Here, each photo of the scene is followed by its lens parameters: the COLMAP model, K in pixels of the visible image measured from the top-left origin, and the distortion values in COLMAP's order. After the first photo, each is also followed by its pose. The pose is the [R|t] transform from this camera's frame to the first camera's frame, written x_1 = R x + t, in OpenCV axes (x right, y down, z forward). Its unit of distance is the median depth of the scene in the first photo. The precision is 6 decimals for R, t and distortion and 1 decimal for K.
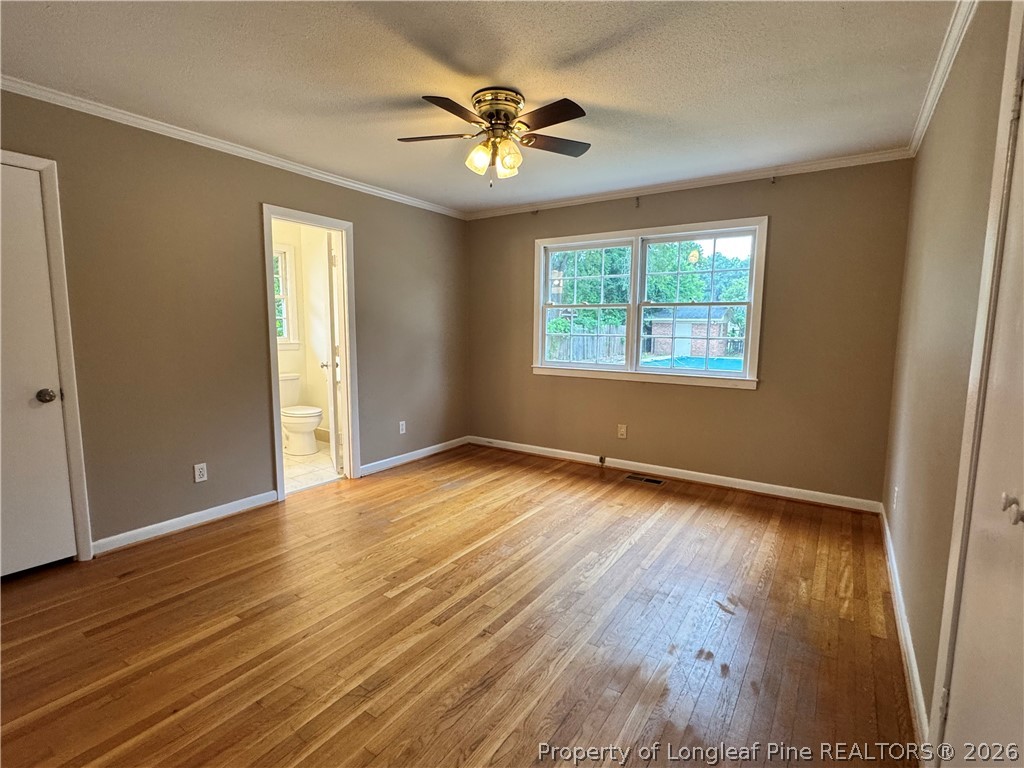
lens RADIAL K [[498.4, 0, 510.7], [0, 498.4, 388.6], [0, 0, 1]] dist [0.000409, -0.001586]
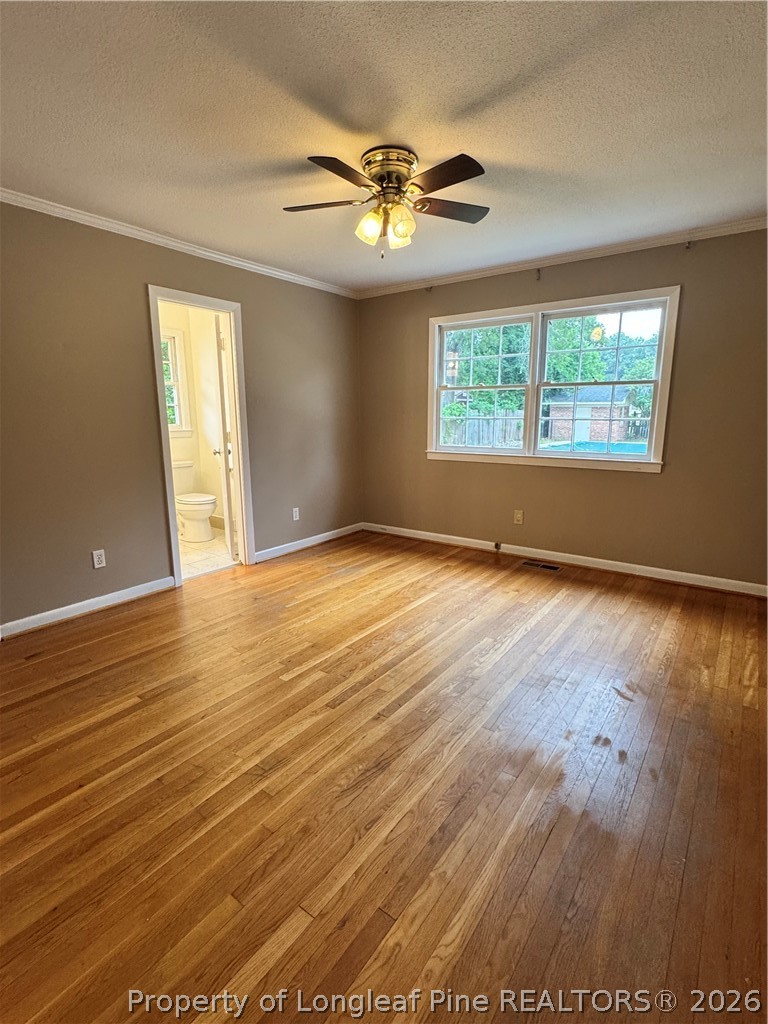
lens RADIAL K [[498.4, 0, 383.4], [0, 498.4, 516.0], [0, 0, 1]] dist [0.000409, -0.001586]
pose [[0.999071, -0.003883, -0.042927, 0.000787], [0.007294, 0.996801, 0.079586, 0.005844], [0.042481, -0.079826, 0.995903, 0.023610]]
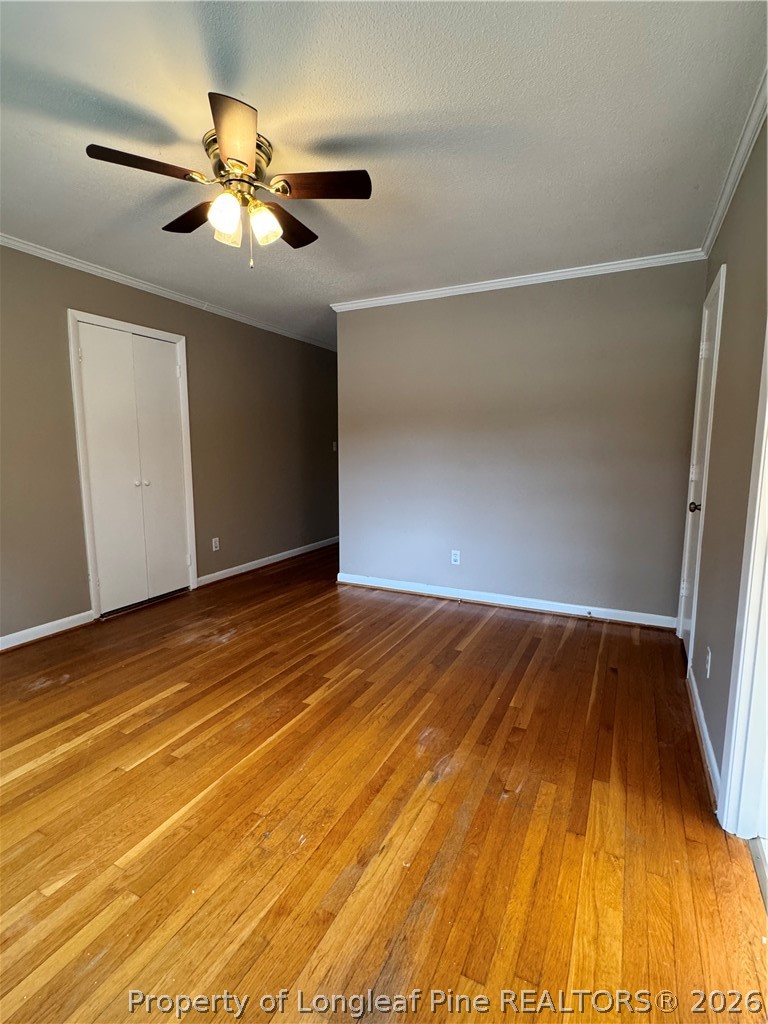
lens RADIAL K [[498.4, 0, 383.3], [0, 498.4, 511.8], [0, 0, 1]] dist [0.000409, -0.001586]
pose [[-0.991907, 0.011958, -0.126402, -0.134577], [-0.020627, 0.967151, 0.253363, -0.202419], [0.125280, 0.253920, -0.959077, 1.728380]]
